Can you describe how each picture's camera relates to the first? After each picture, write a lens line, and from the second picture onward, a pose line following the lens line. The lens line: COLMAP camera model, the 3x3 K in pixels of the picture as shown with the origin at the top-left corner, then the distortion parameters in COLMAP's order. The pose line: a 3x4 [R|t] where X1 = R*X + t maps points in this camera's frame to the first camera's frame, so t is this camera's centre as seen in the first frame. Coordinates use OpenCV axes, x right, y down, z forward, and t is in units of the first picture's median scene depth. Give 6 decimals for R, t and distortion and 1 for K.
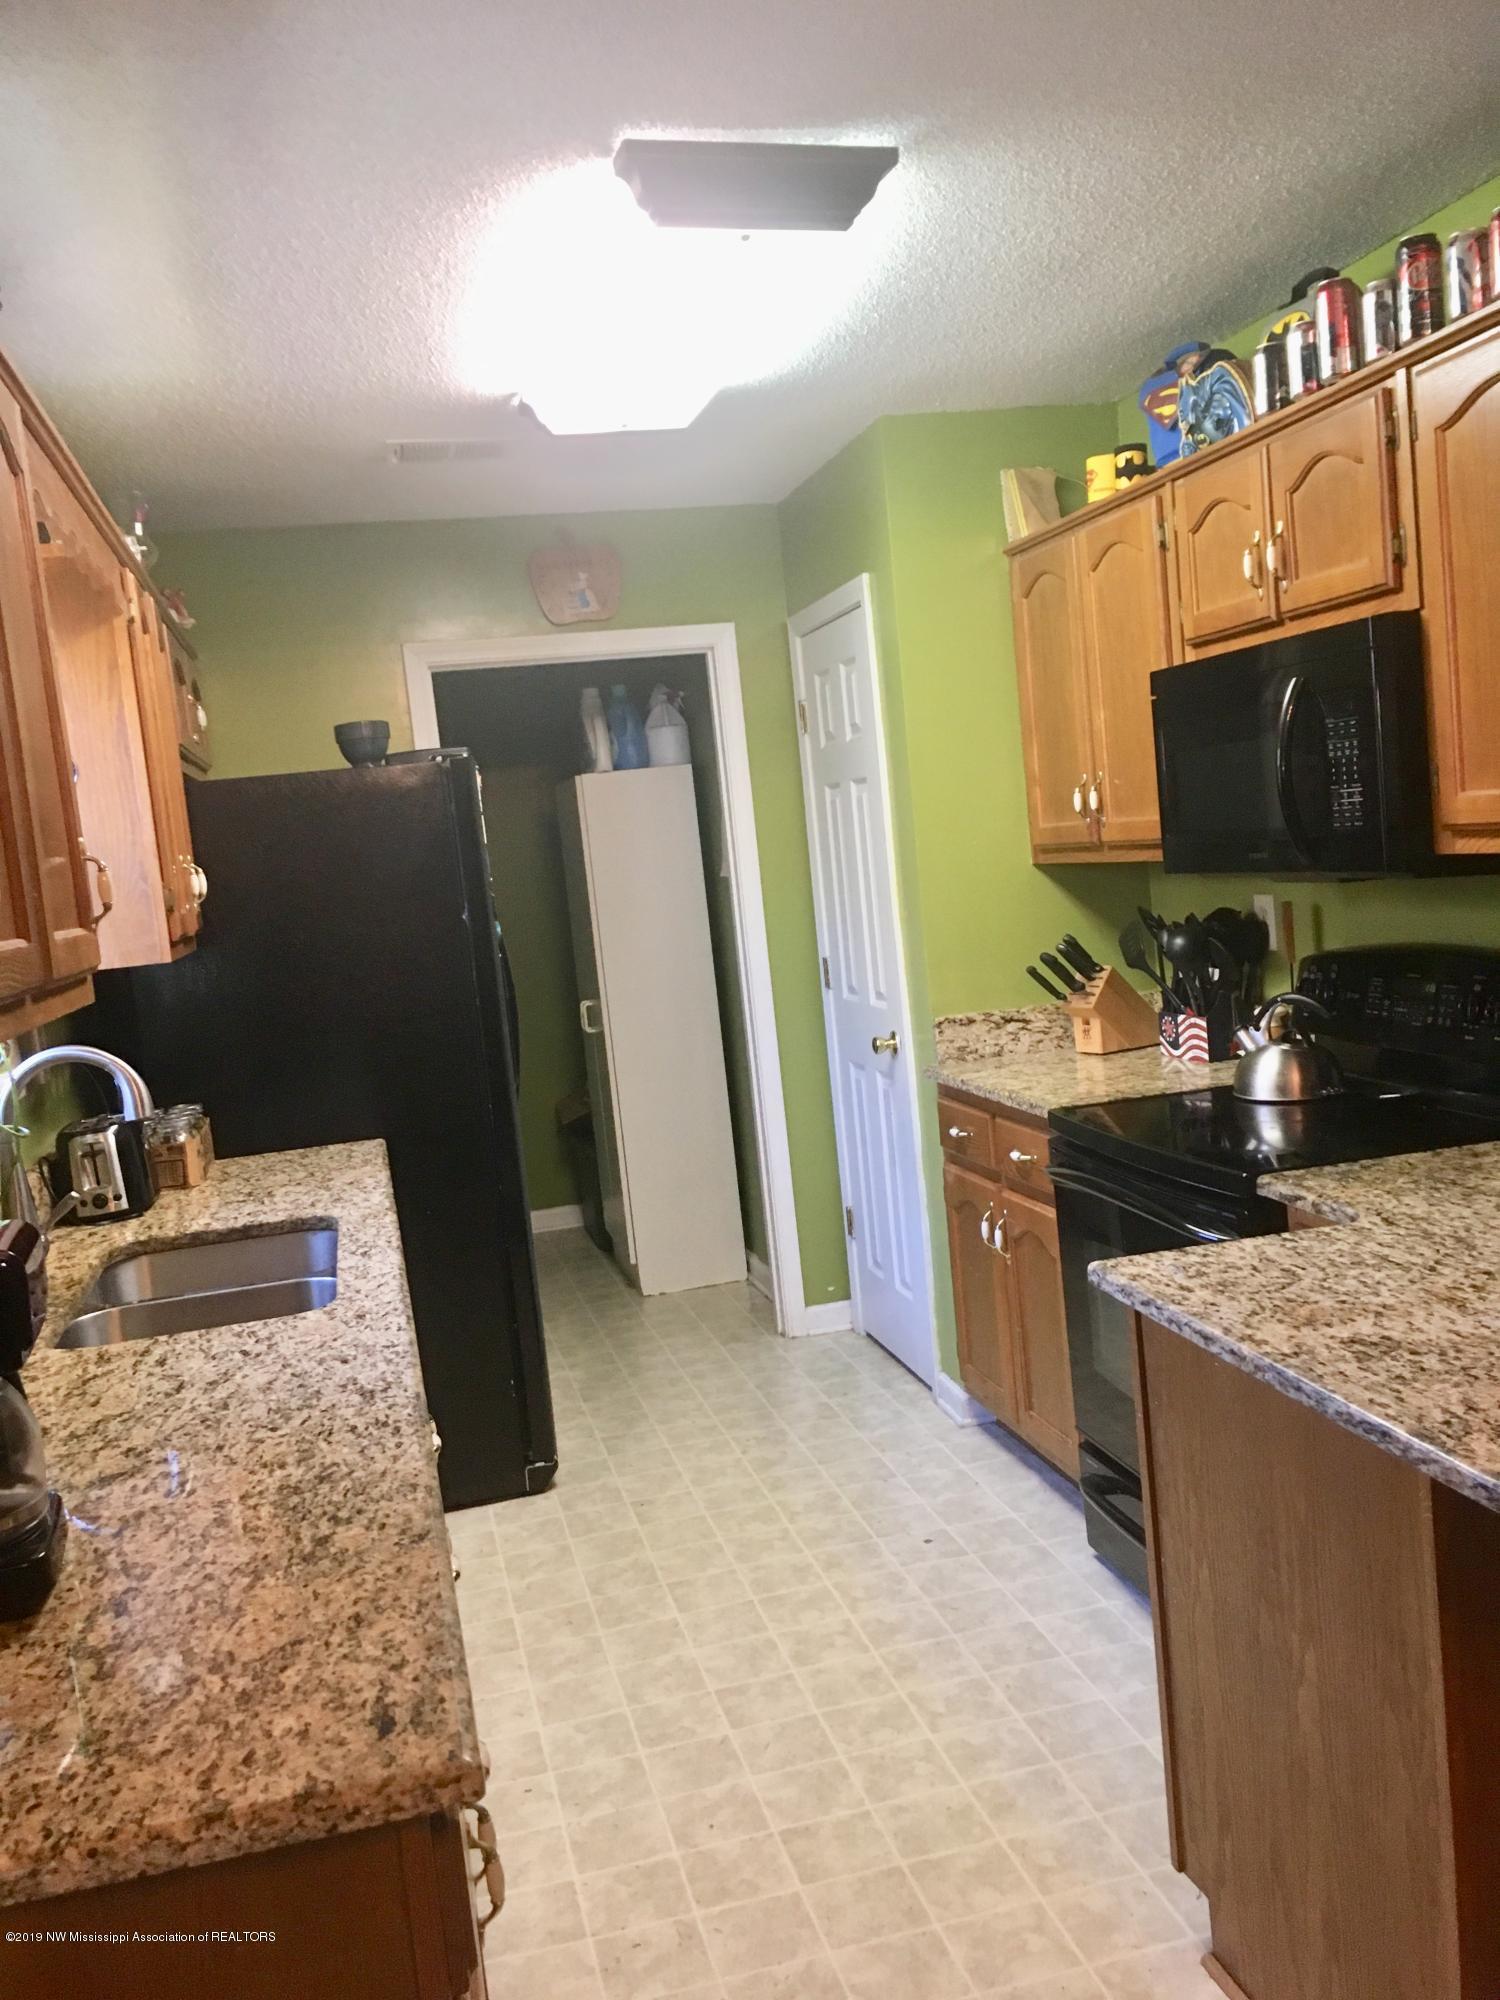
lens RADIAL K [[1702.2, 0, 750.9], [0, 1702.2, 1004.8], [0, 0, 1]] dist [0.067427, -0.023987]
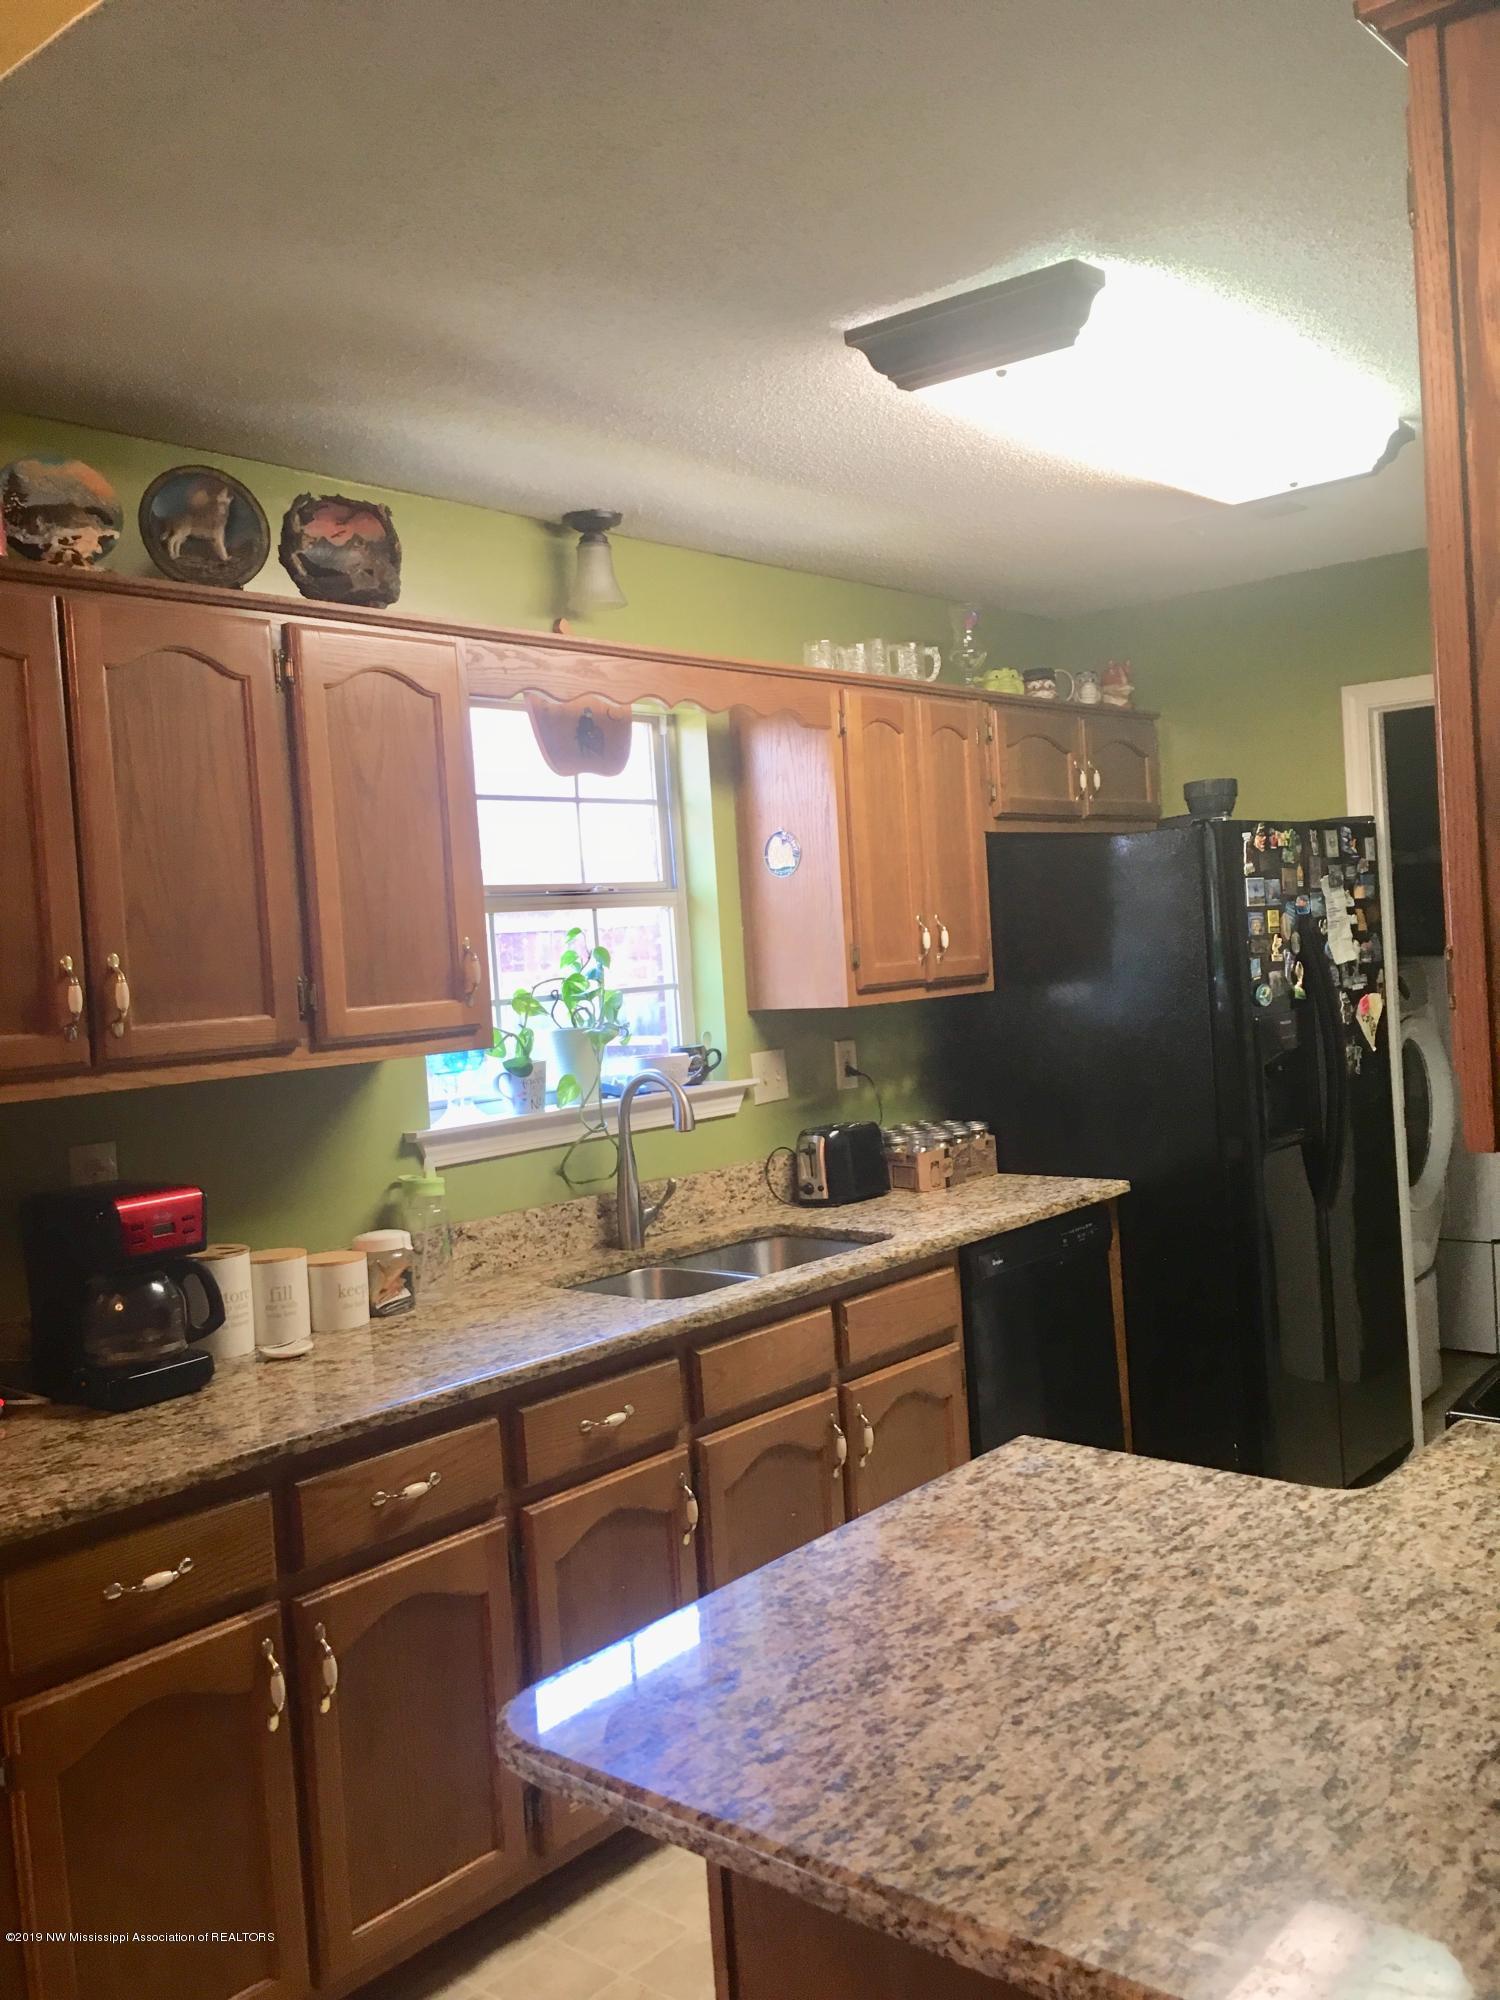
lens RADIAL K [[1702.2, 0, 751.0], [0, 1702.2, 994.6], [0, 0, 1]] dist [0.067427, -0.023987]
pose [[0.582449, 0.084546, -0.808459, 0.905699], [-0.071652, 0.996045, 0.052542, -0.138264], [0.809703, 0.027324, 0.586203, 0.335487]]
